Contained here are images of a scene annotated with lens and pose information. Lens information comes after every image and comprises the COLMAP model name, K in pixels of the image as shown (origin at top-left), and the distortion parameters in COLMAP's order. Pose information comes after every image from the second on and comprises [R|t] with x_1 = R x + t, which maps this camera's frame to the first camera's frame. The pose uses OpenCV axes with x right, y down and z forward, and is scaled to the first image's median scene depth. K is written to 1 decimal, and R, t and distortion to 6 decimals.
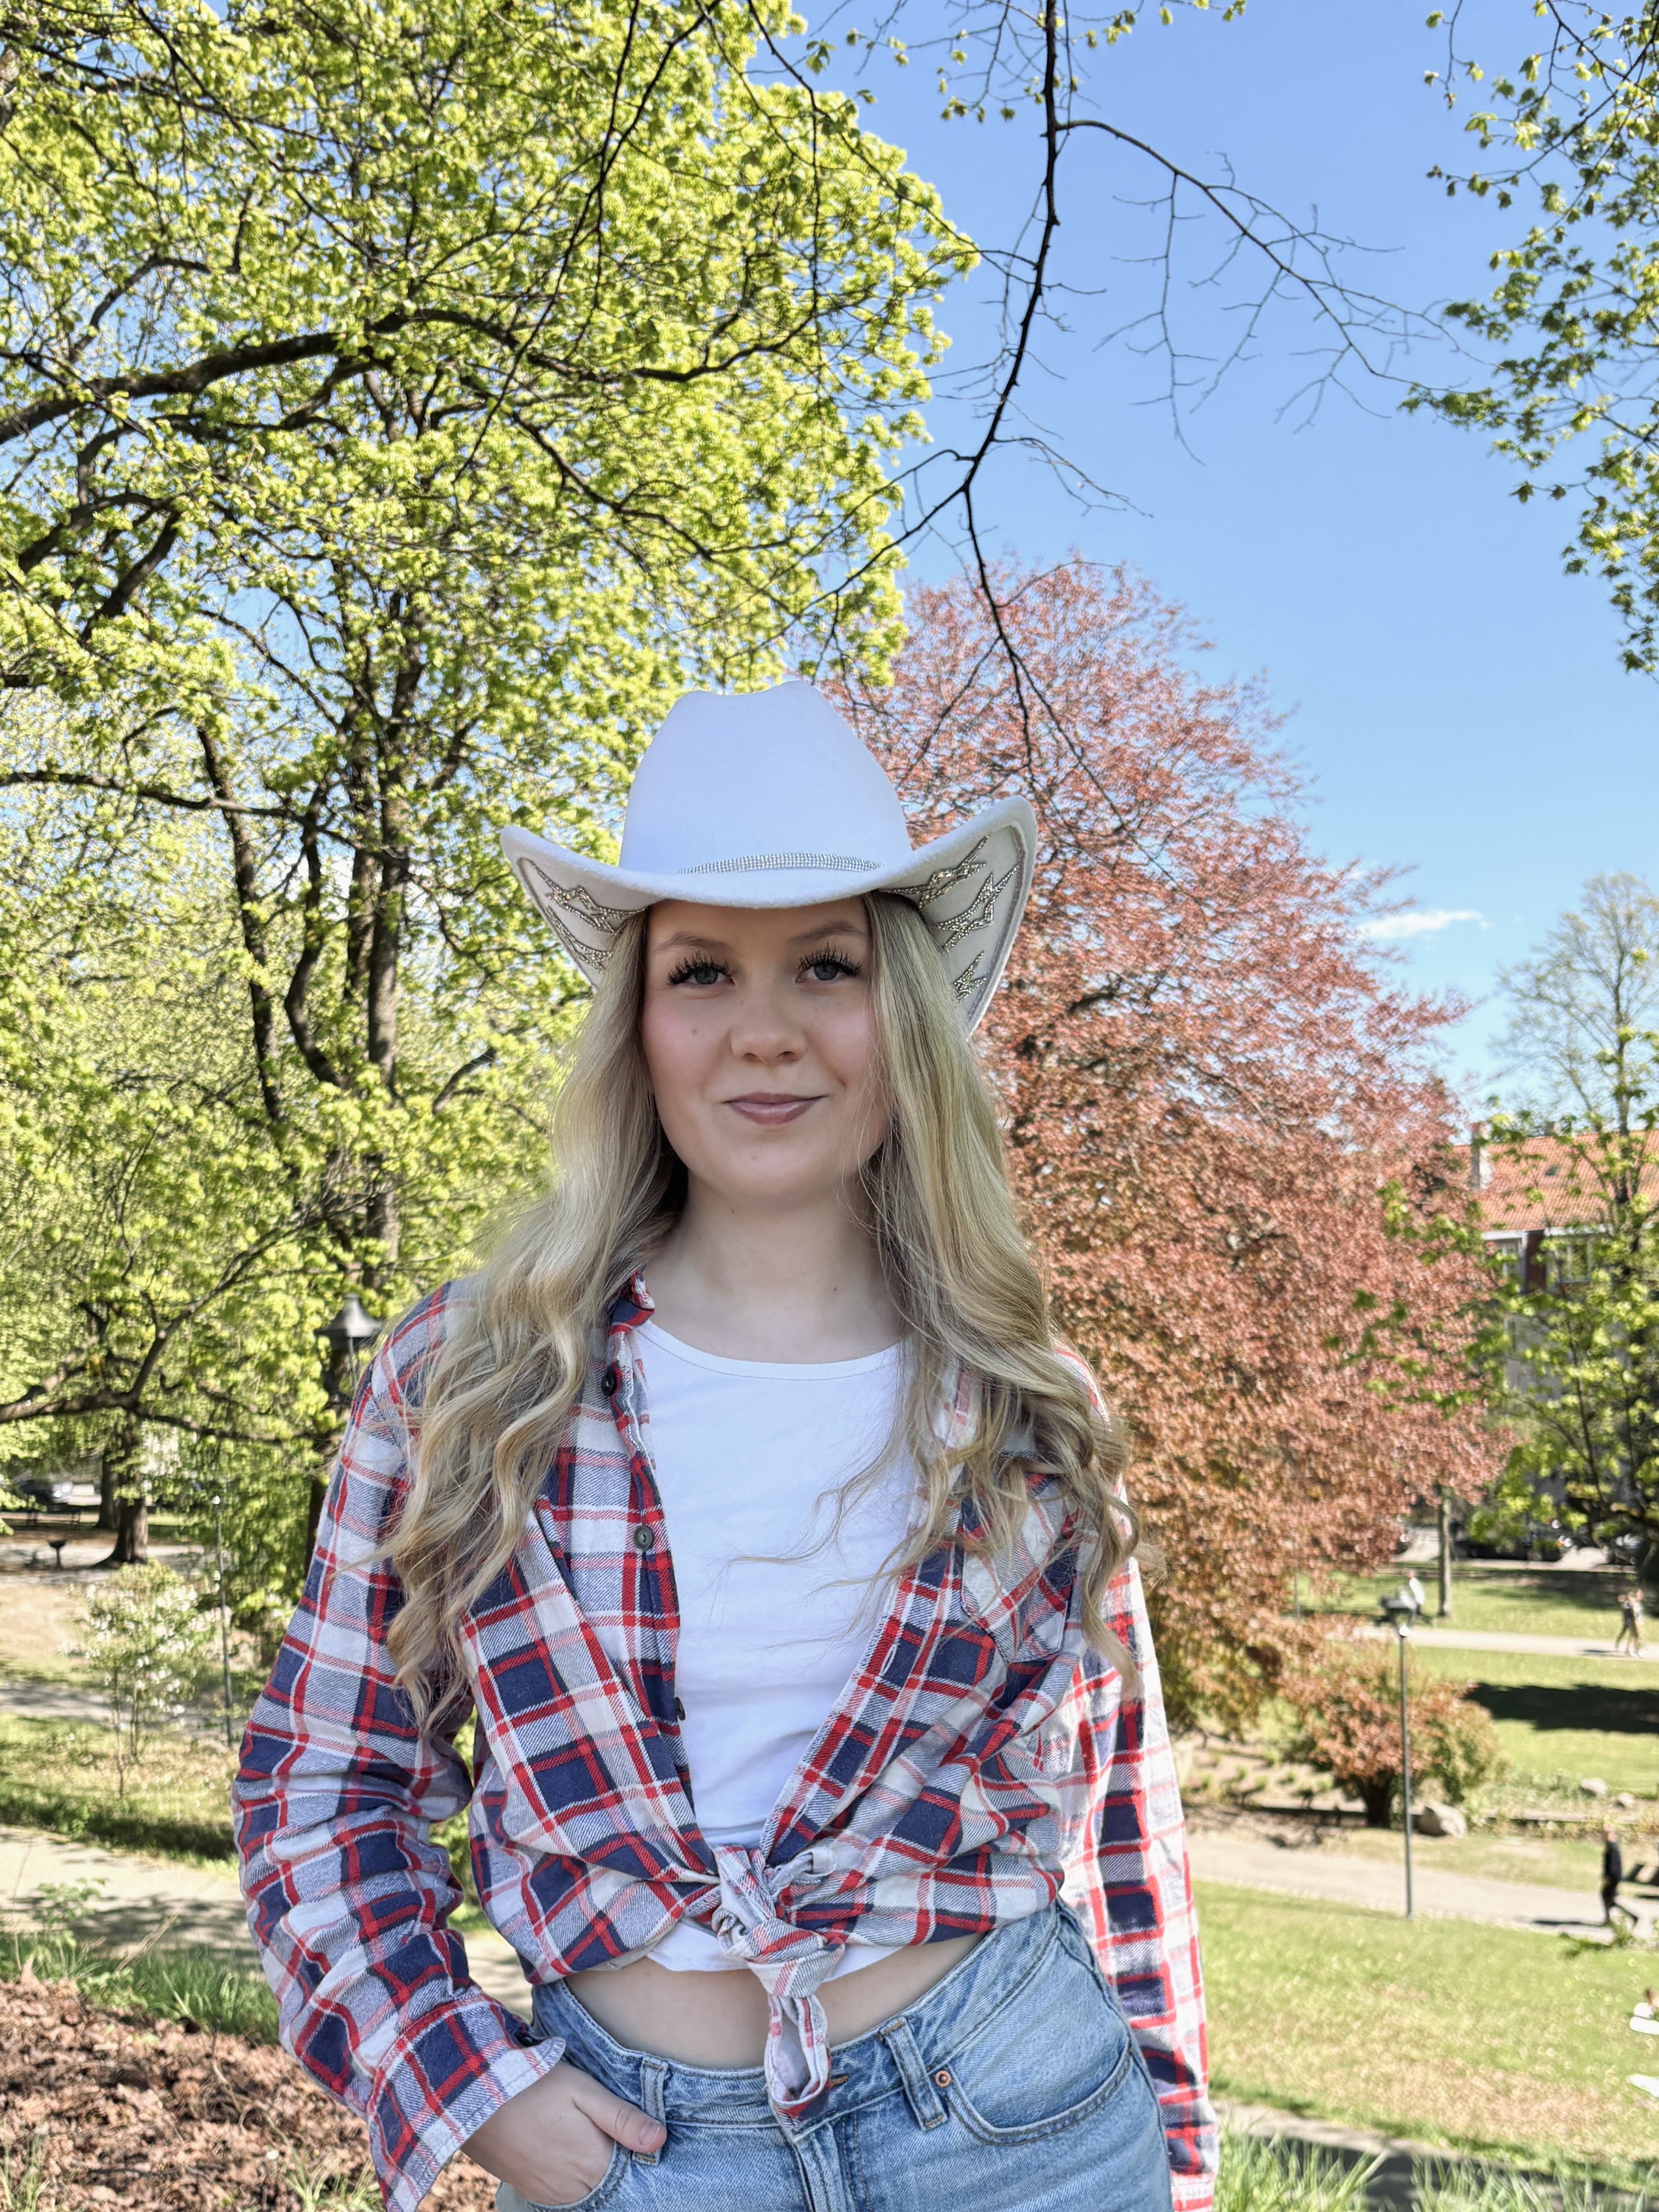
lens RADIAL K [[1669.7, 0, 829.5], [0, 1669.7, 1106.0], [0, 0, 1]] dist [-0.003898, 0.002393]
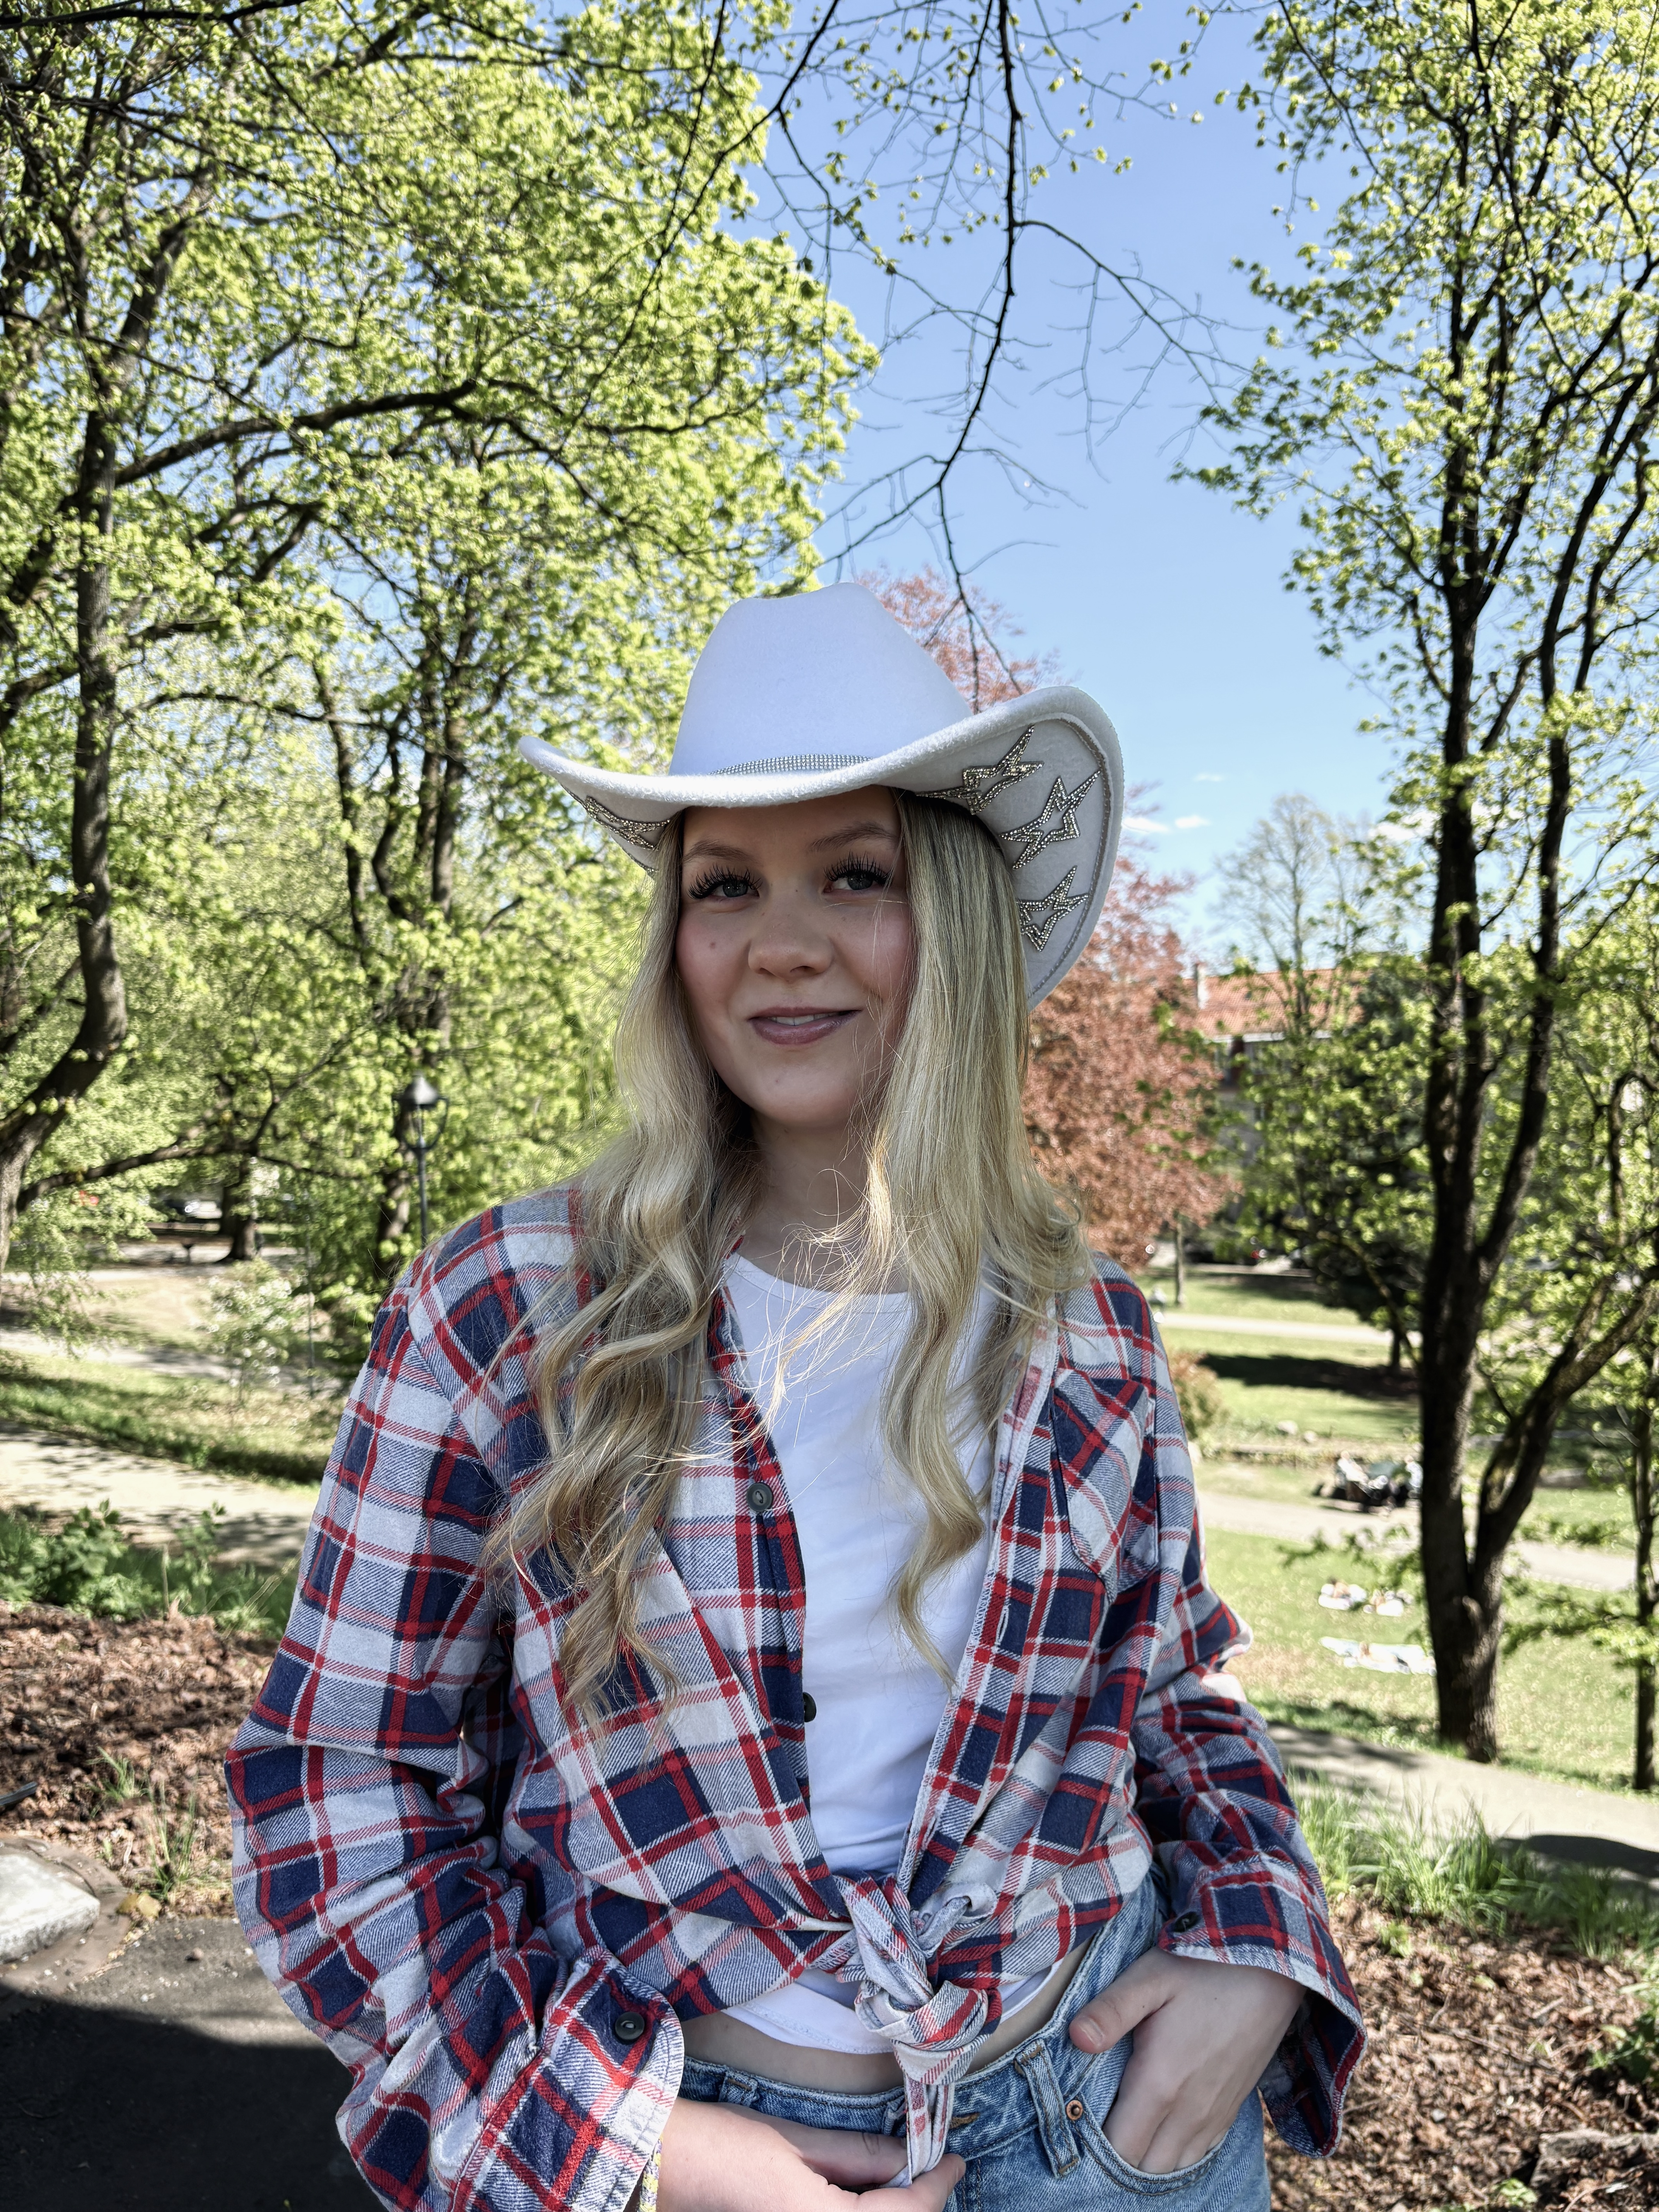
lens RADIAL K [[1669.7, 0, 829.5], [0, 1669.7, 1106.0], [0, 0, 1]] dist [-0.003898, 0.002393]
pose [[0.997749, 0.013159, 0.065751, -0.034048], [-0.021883, 0.990769, 0.133783, -0.055297], [-0.063383, -0.134921, 0.988827, -0.431818]]
